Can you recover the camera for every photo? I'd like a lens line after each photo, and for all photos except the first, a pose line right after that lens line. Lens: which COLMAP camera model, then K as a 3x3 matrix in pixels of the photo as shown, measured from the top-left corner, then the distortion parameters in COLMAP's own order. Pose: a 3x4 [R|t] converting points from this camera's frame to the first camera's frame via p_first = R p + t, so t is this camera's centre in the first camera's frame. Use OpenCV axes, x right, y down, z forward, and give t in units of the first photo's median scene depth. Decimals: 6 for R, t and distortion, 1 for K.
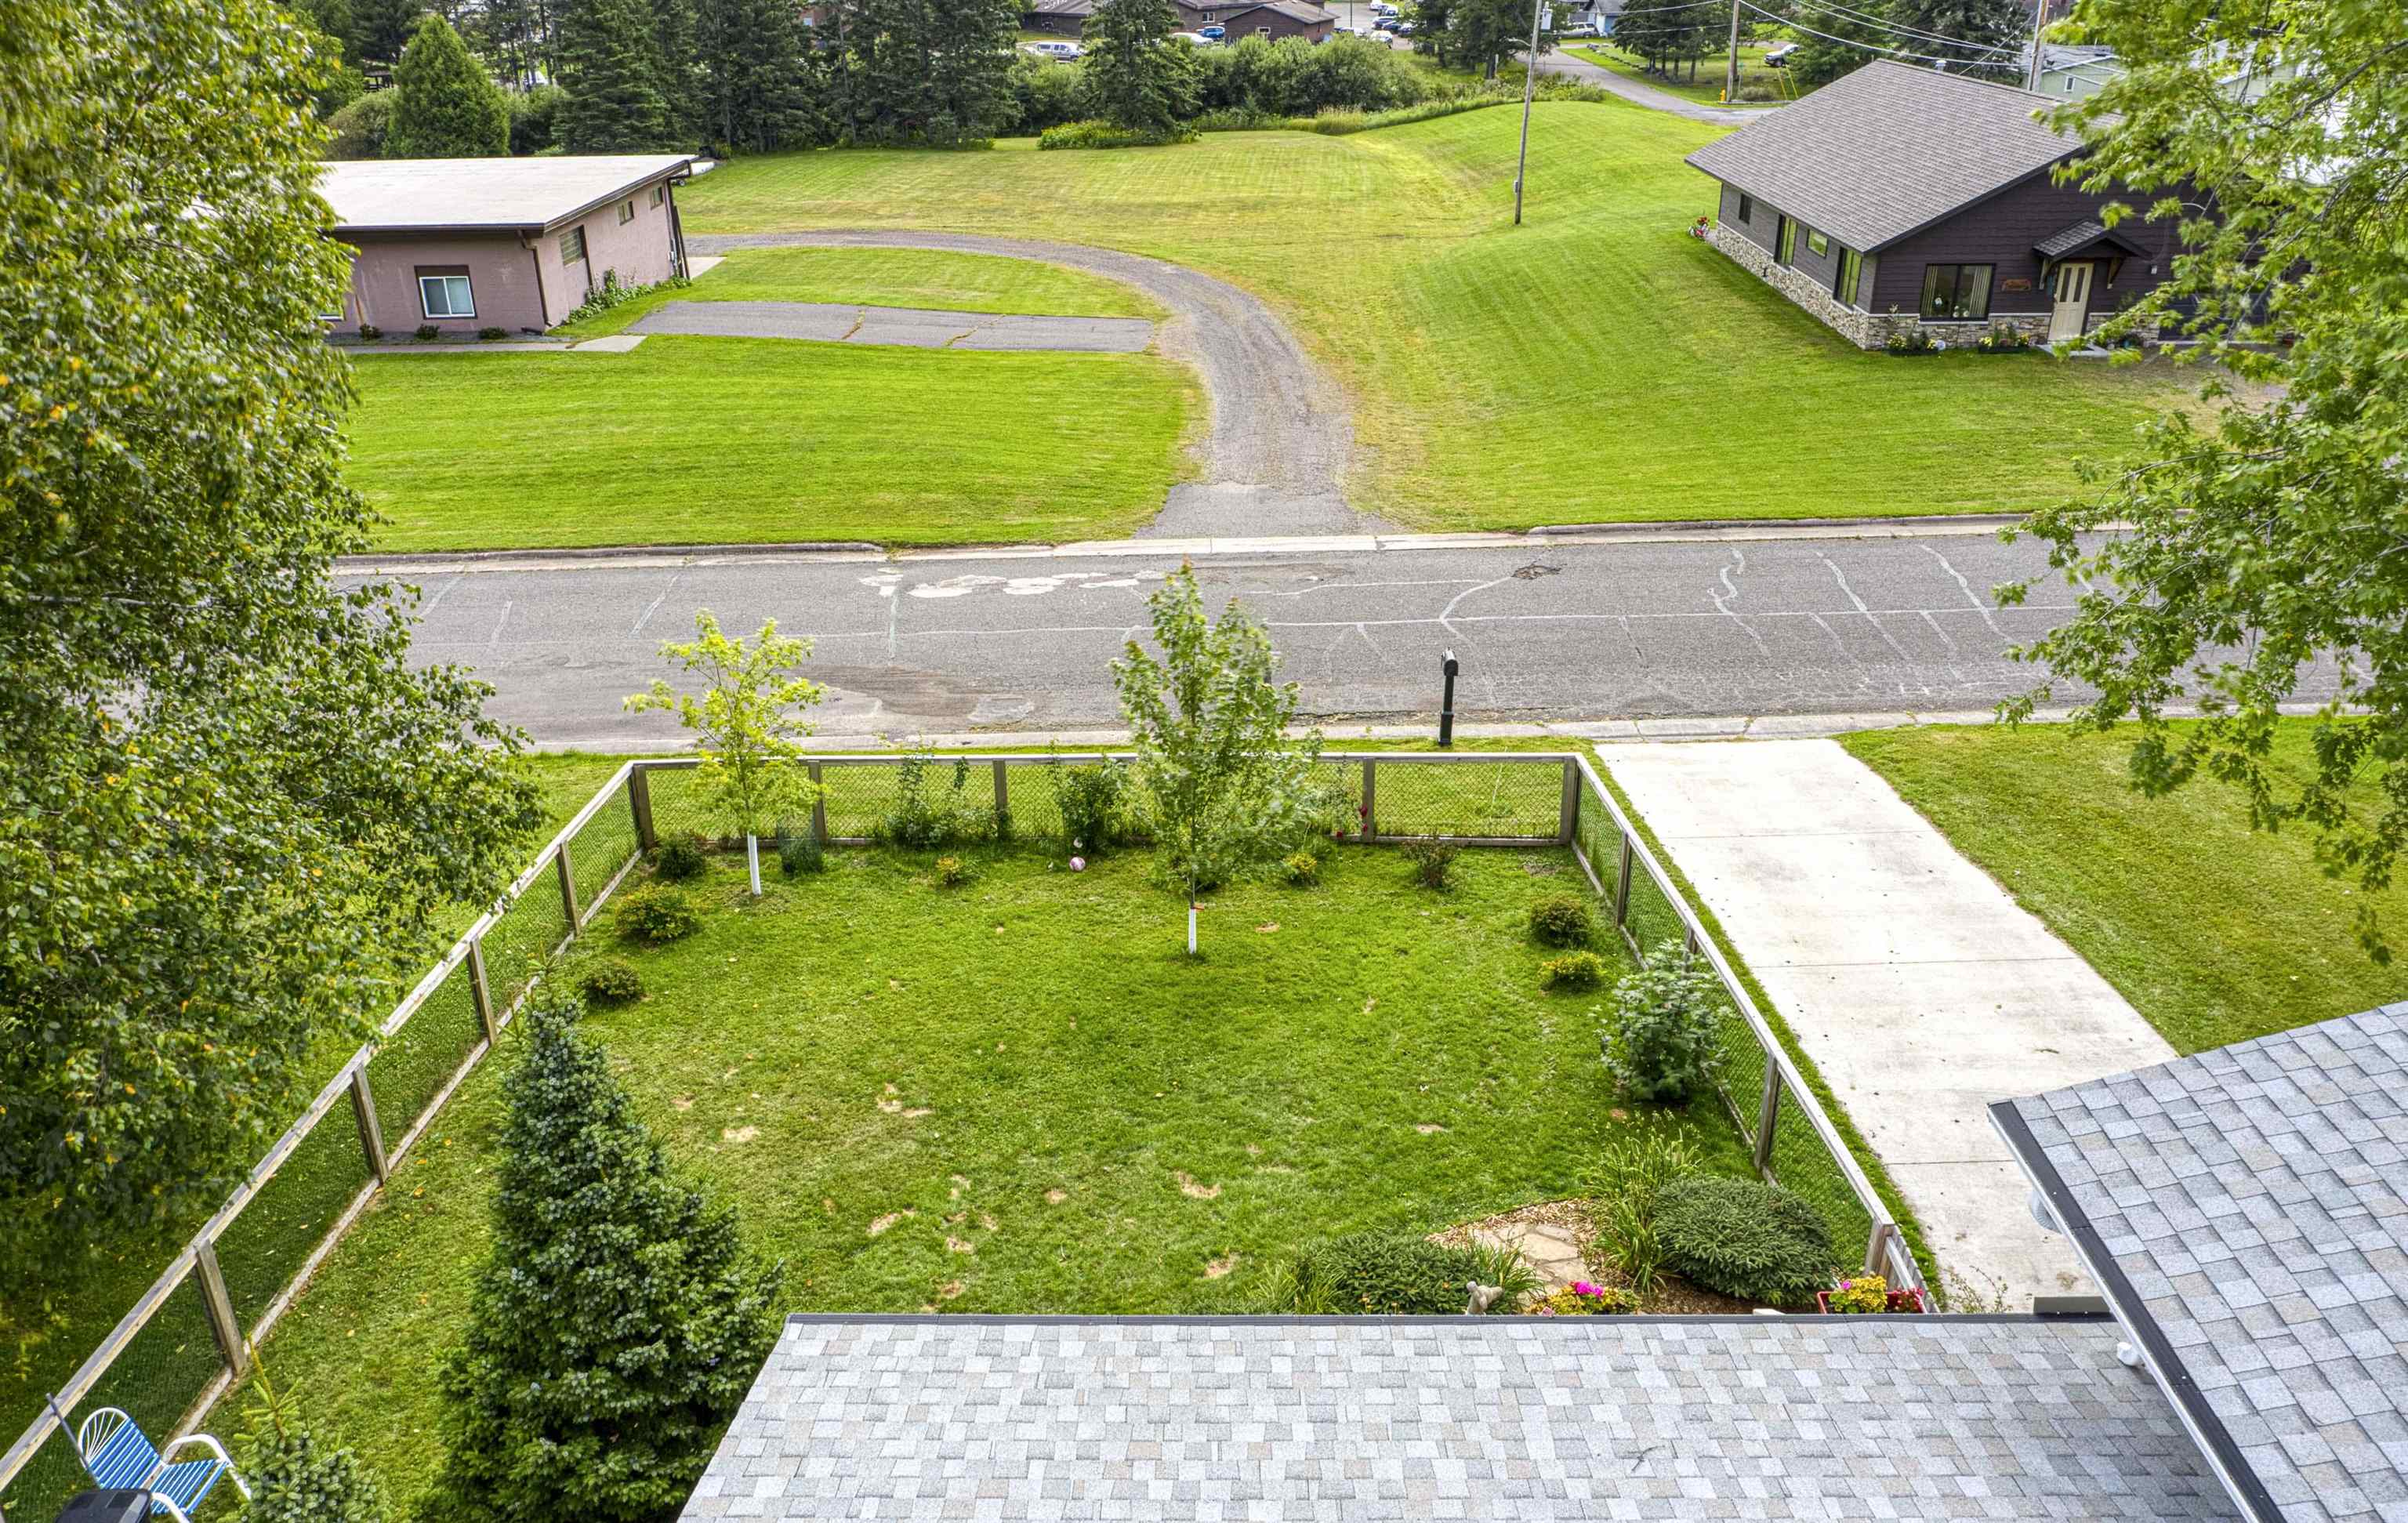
lens RADIAL K [[1769.9, 0, 1201.5], [0, 1769.9, 743.4], [0, 0, 1]] dist [-0.023186, -0.006370]
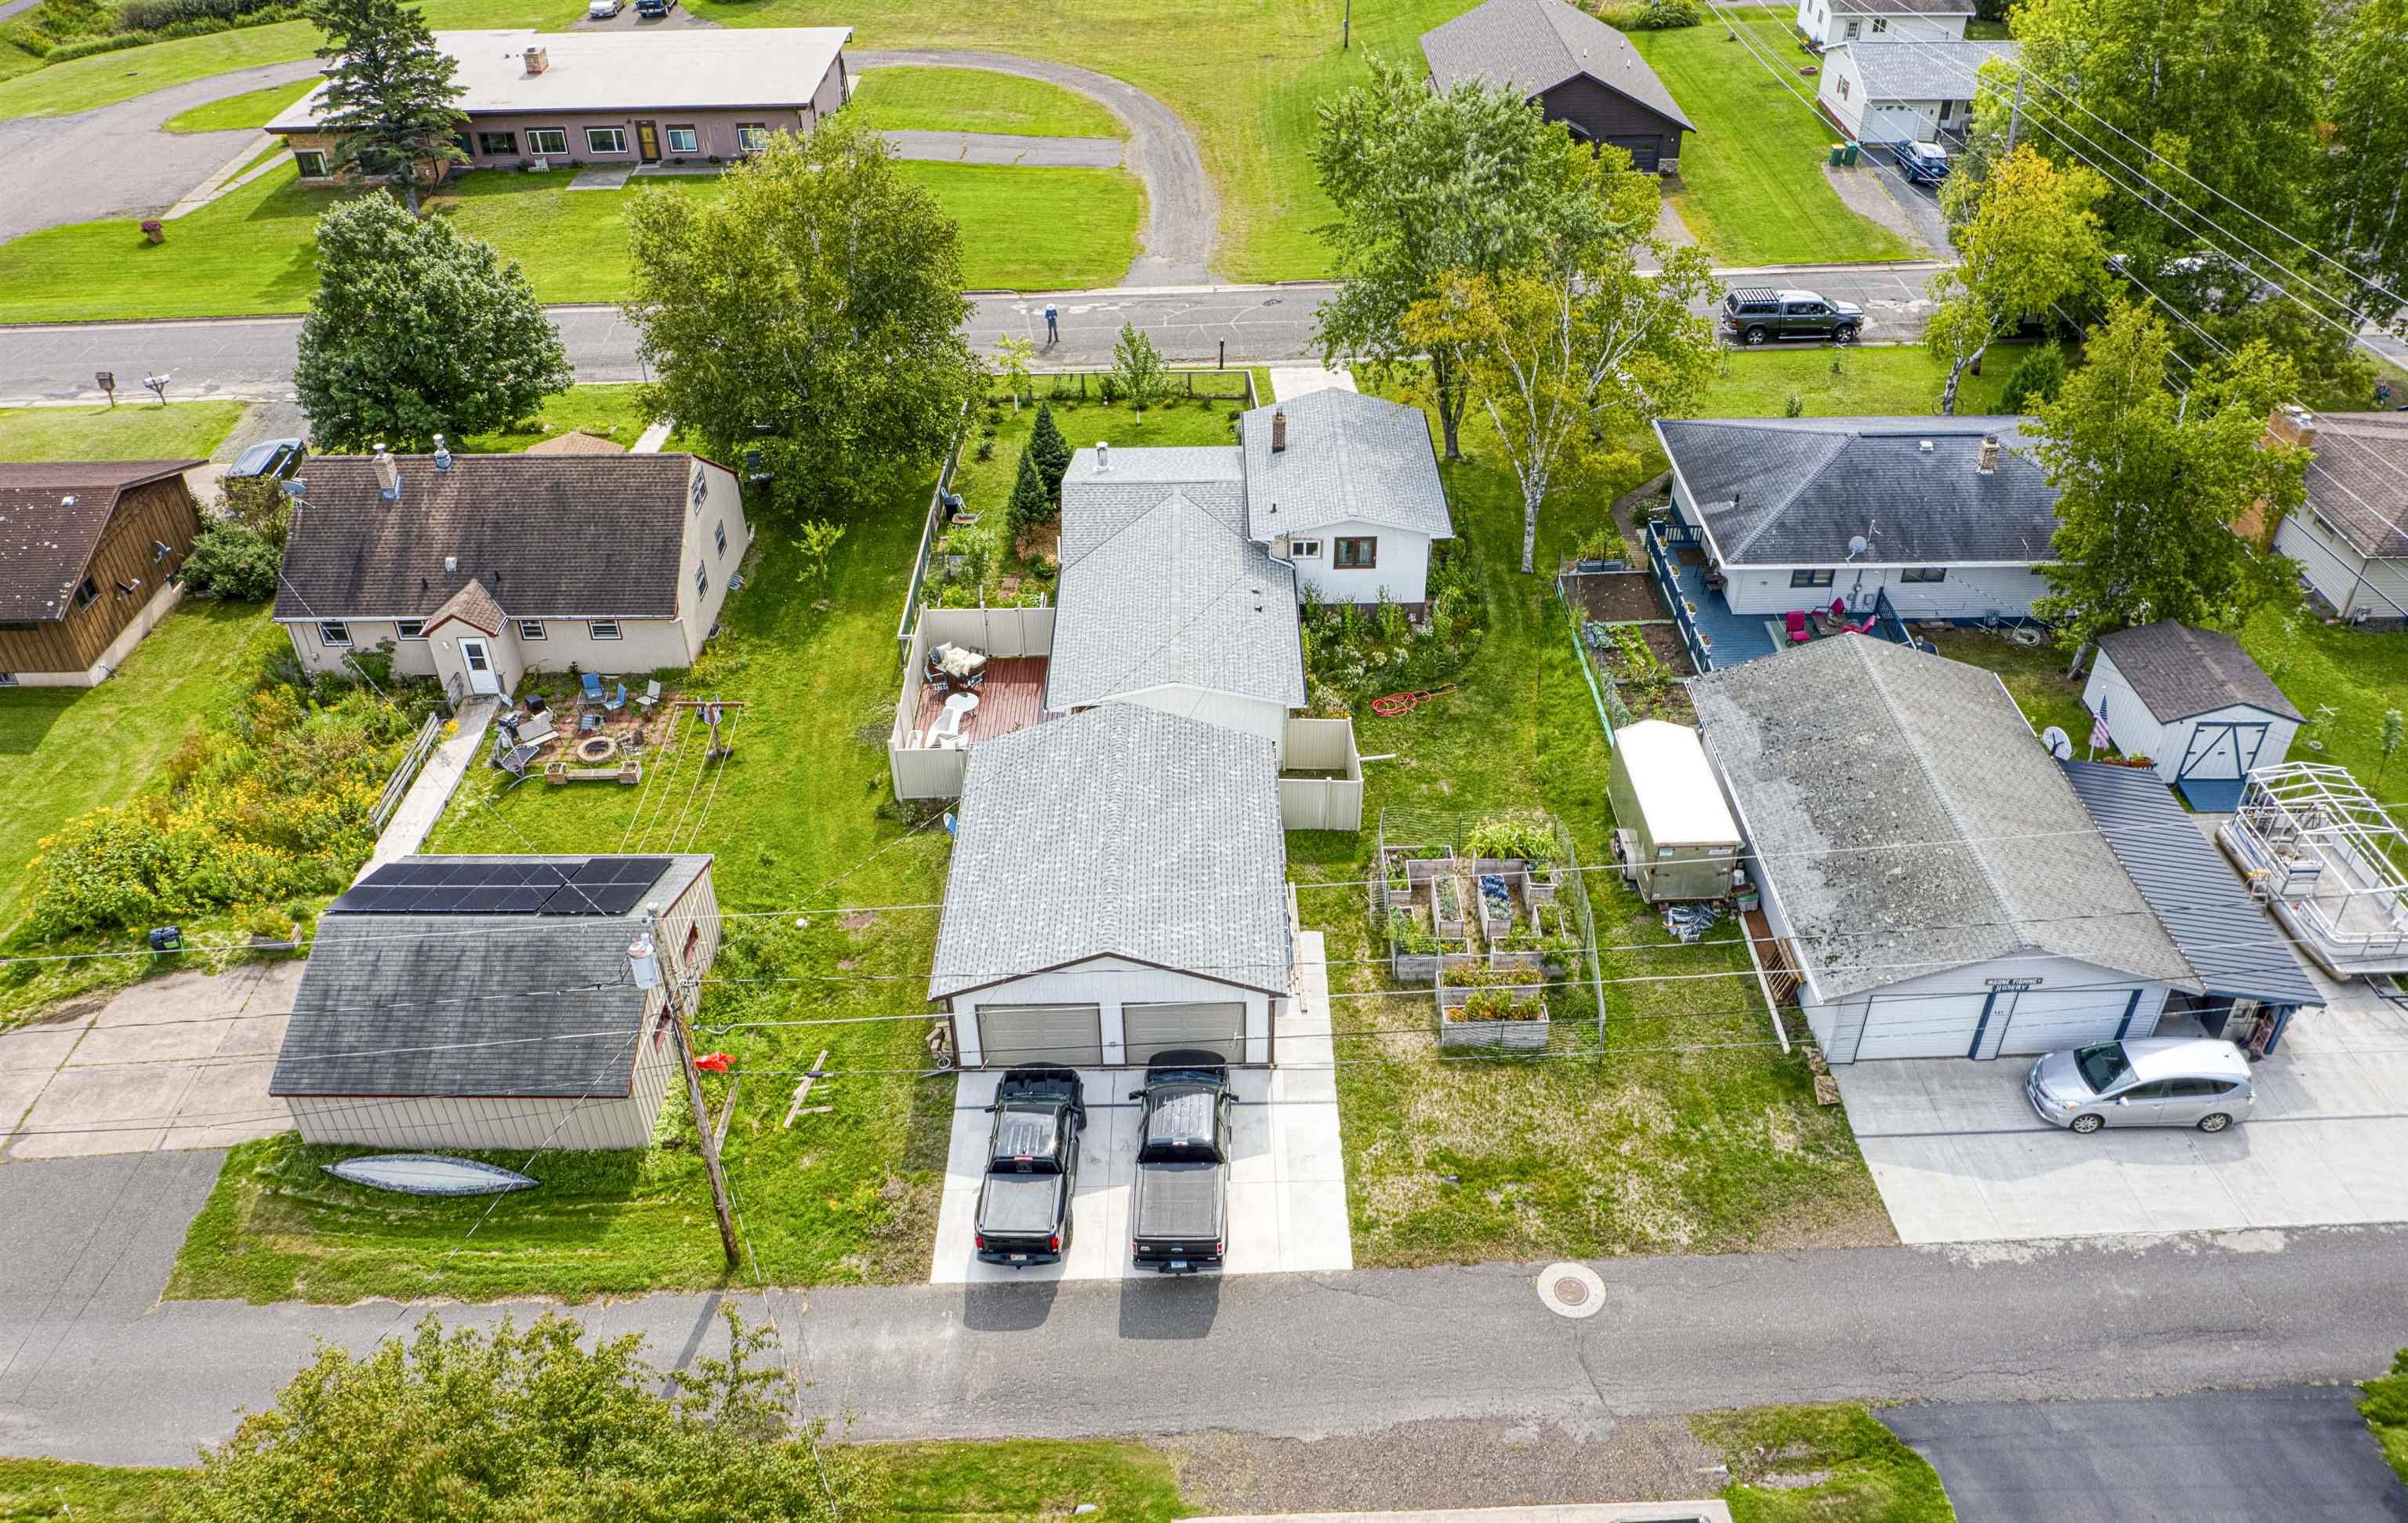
lens RADIAL K [[1769.9, 0, 1173.5], [0, 1769.9, 798.3], [0, 0, 1]] dist [-0.023186, -0.006370]
pose [[0.999927, -0.011486, -0.003861, 0.042217], [0.012061, 0.974253, 0.225135, 0.026204], [0.001175, -0.225165, 0.974320, -1.592728]]
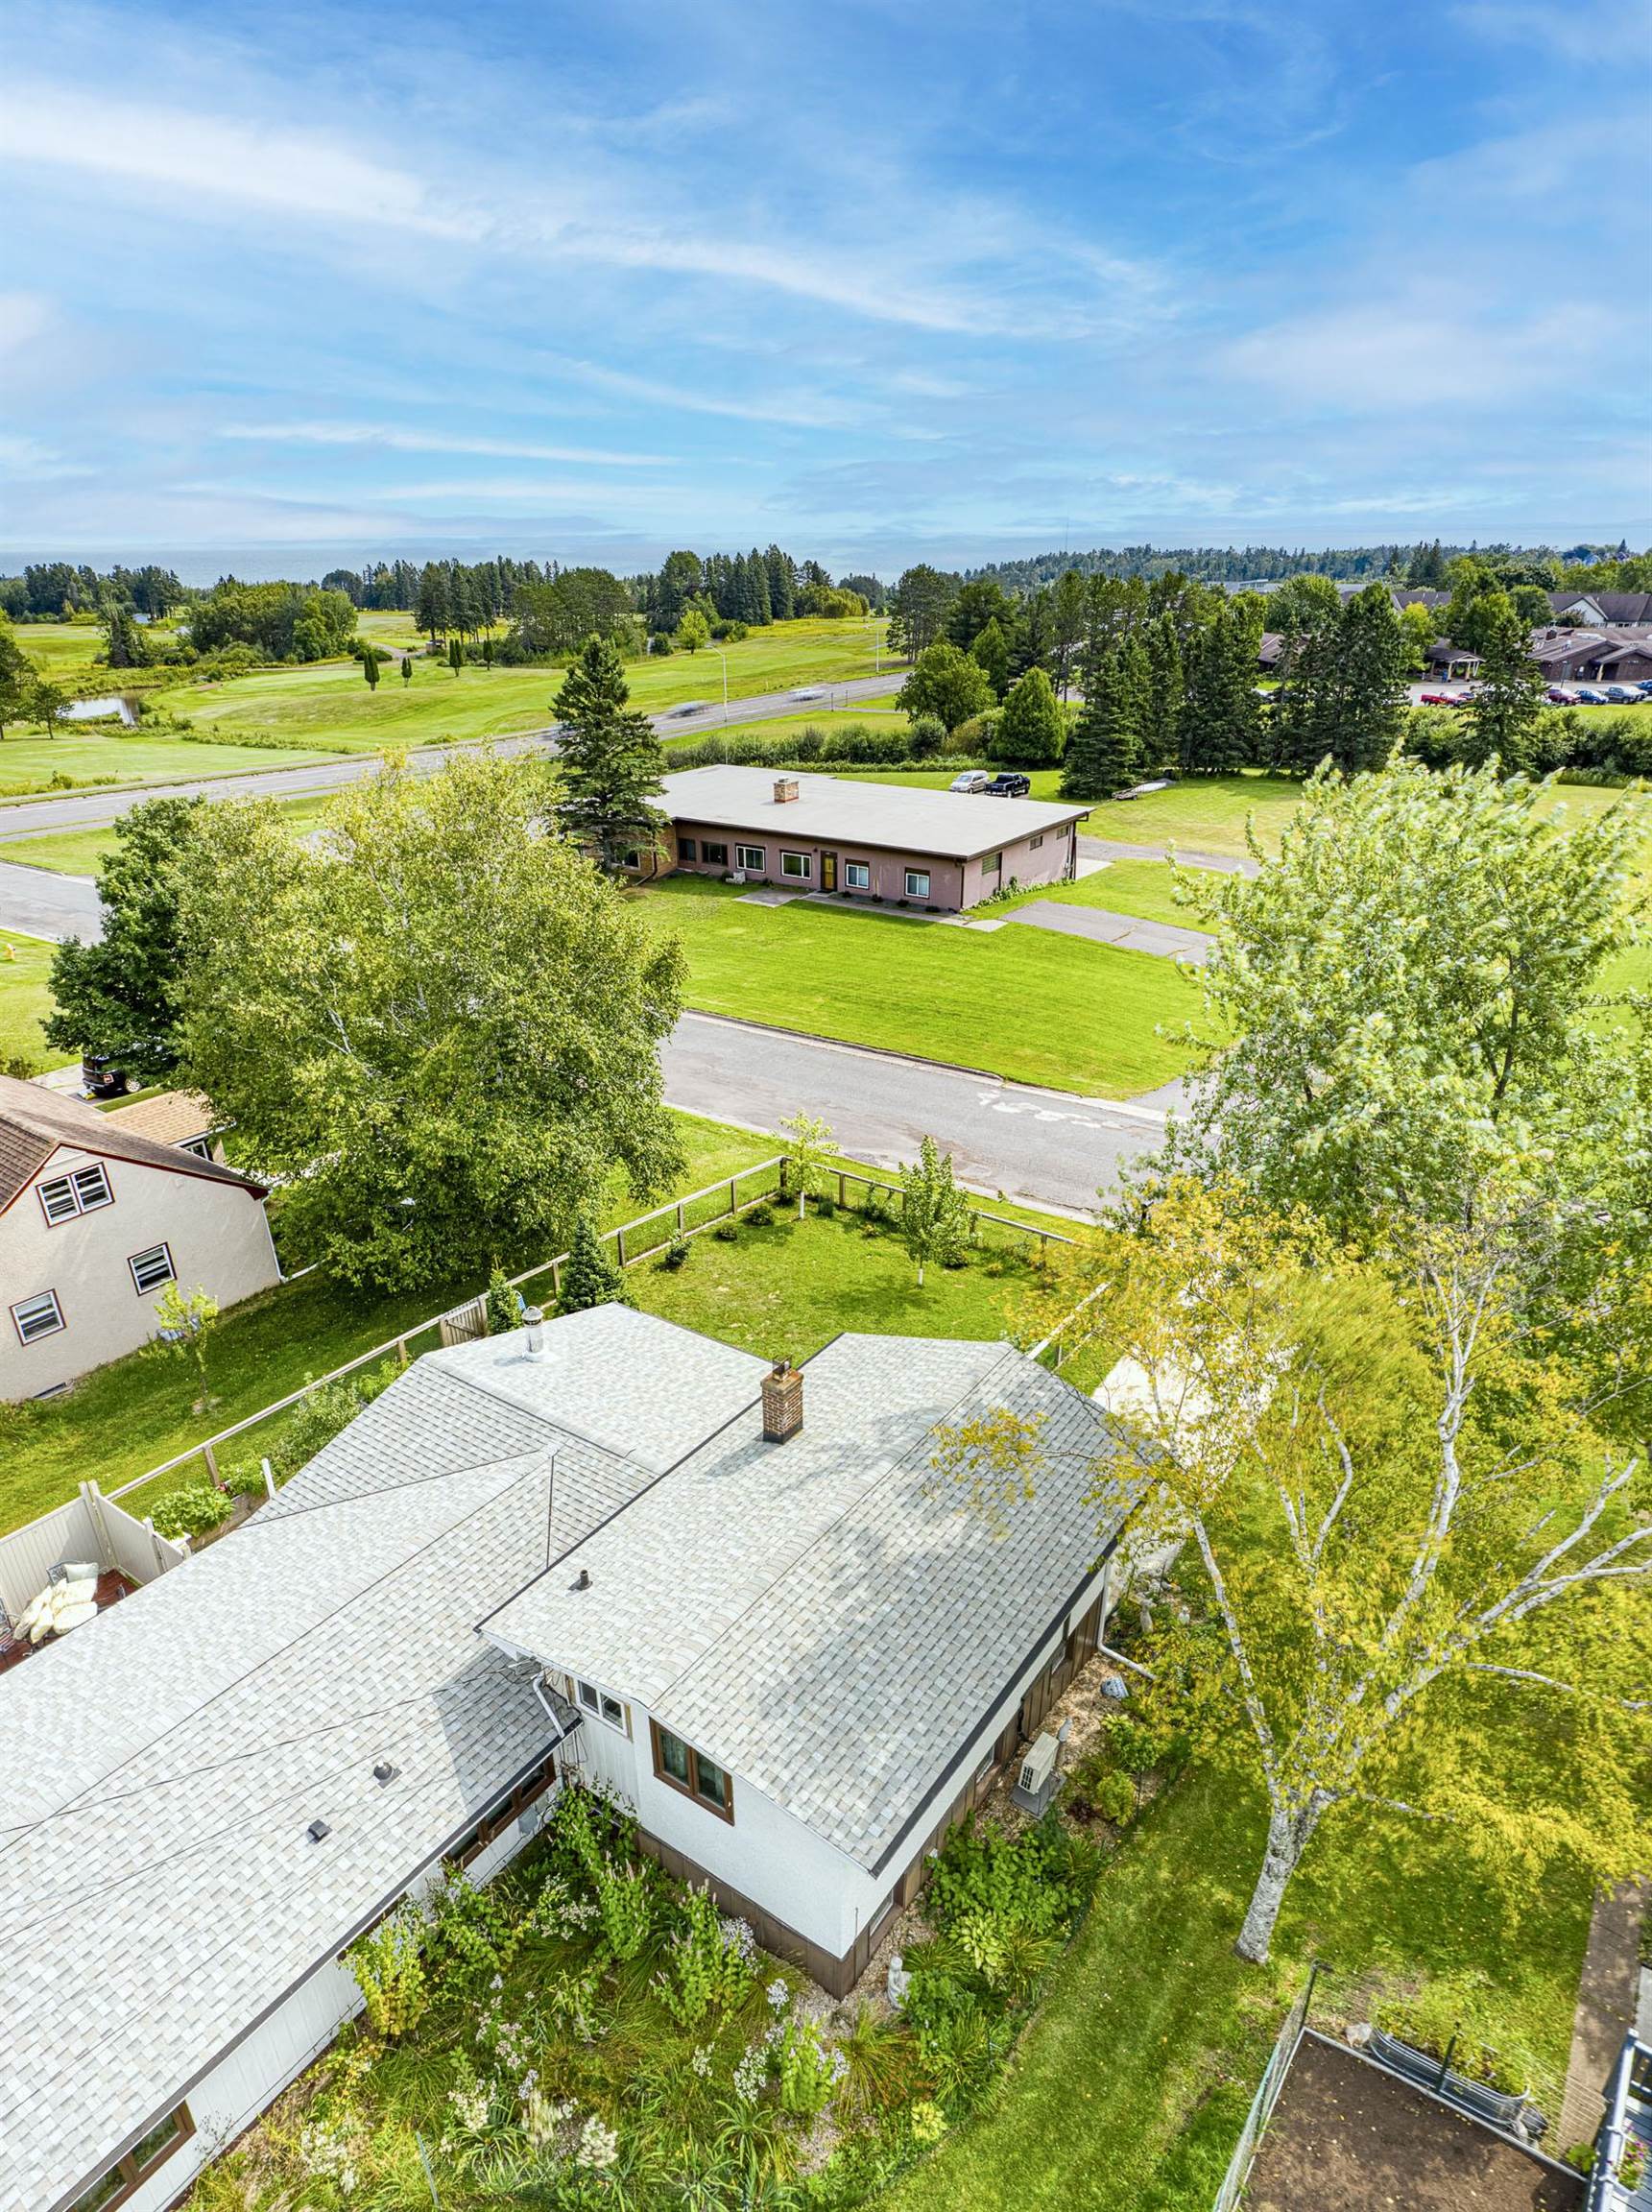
lens RADIAL K [[1273.2, 0, 828.4], [0, 1273.2, 1217.8], [0, 0, 1]] dist [-0.001444, 0.000952]
pose [[0.827537, 0.267209, -0.493743, 0.409737], [-0.237941, 0.963506, 0.122641, -0.089591], [0.508495, 0.015992, 0.860917, -0.337421]]
